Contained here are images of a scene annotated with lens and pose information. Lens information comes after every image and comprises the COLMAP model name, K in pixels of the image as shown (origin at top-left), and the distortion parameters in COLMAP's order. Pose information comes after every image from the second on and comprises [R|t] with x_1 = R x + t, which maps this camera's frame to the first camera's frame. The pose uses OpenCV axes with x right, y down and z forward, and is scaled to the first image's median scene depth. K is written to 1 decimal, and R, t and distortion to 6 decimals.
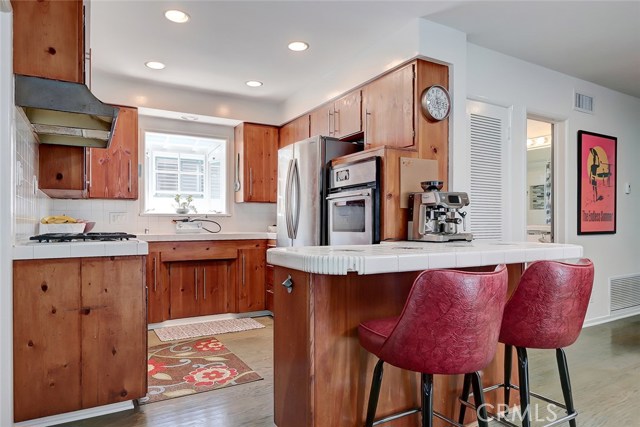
lens RADIAL K [[393.0, 0, 304.6], [0, 393.0, 227.4], [0, 0, 1]] dist [0.004725, 0.003374]
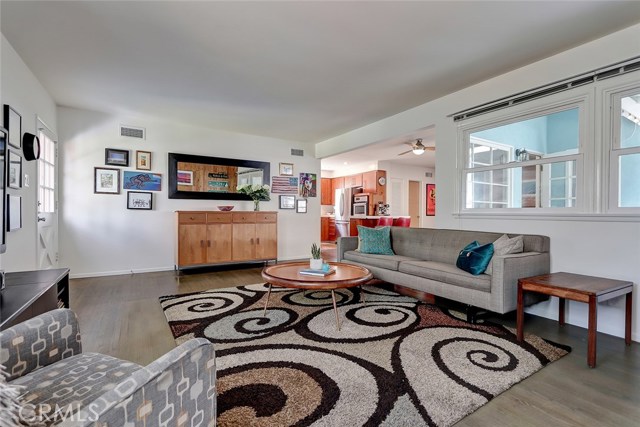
lens RADIAL K [[296.0, 0, 312.0], [0, 296.0, 215.2], [0, 0, 1]] dist [-0.004840, -0.000748]
pose [[0.999230, 0.002583, 0.039139, -0.347913], [-0.002282, 0.999967, -0.007751, 0.035990], [-0.039157, 0.007656, 0.999204, -1.394385]]
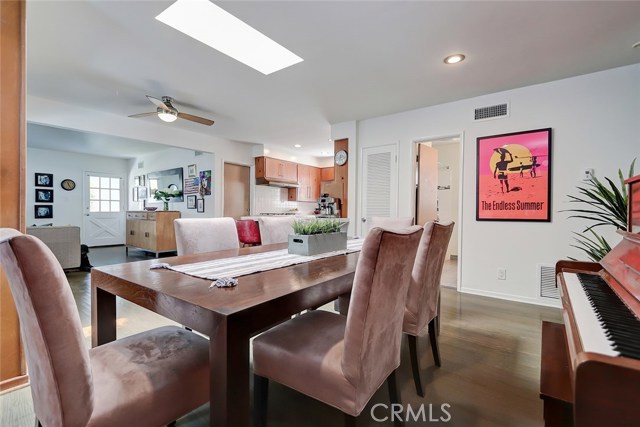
lens RADIAL K [[296.0, 0, 321.4], [0, 296.0, 211.4], [0, 0, 1]] dist [-0.004840, -0.000748]
pose [[0.390281, 0.001626, -0.920694, 1.346706], [-0.019149, 0.999796, -0.006352, 0.005114], [0.920497, 0.020110, 0.390233, 0.172191]]
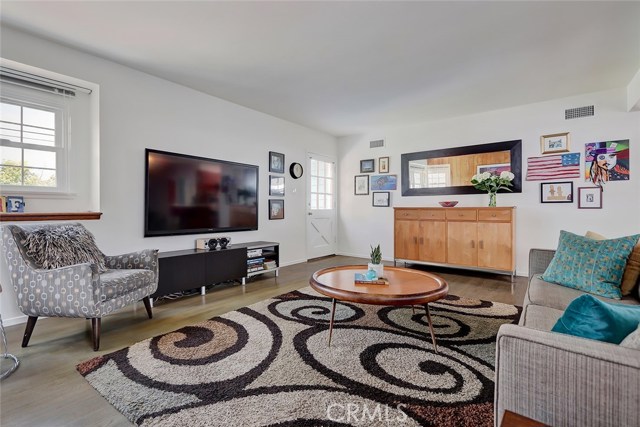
lens RADIAL K [[296.0, 0, 317.2], [0, 296.0, 213.1], [0, 0, 1]] dist [-0.004840, -0.000748]
pose [[0.393170, 0.009253, -0.919419, 0.198520], [-0.012758, 0.999908, 0.004607, 0.033357], [0.919377, 0.009919, 0.393252, -1.010411]]
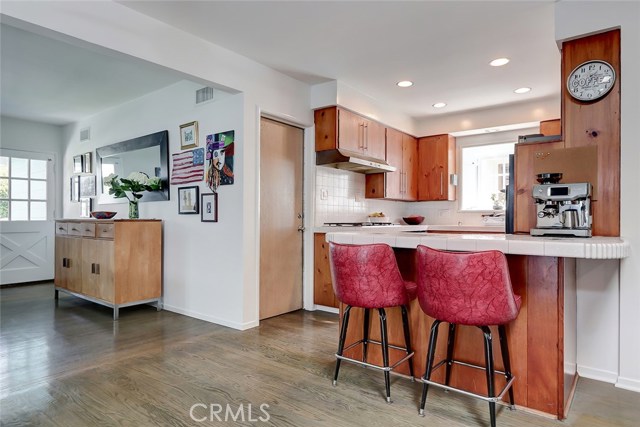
lens RADIAL K [[377.7, 0, 324.8], [0, 377.7, 214.9], [0, 0, 1]] dist [-0.008022, 0.000402]
pose [[0.394415, -0.004838, -0.918920, 0.631202], [-0.013409, 0.999849, -0.011019, 0.000897], [0.918834, 0.016668, 0.394291, 0.088744]]
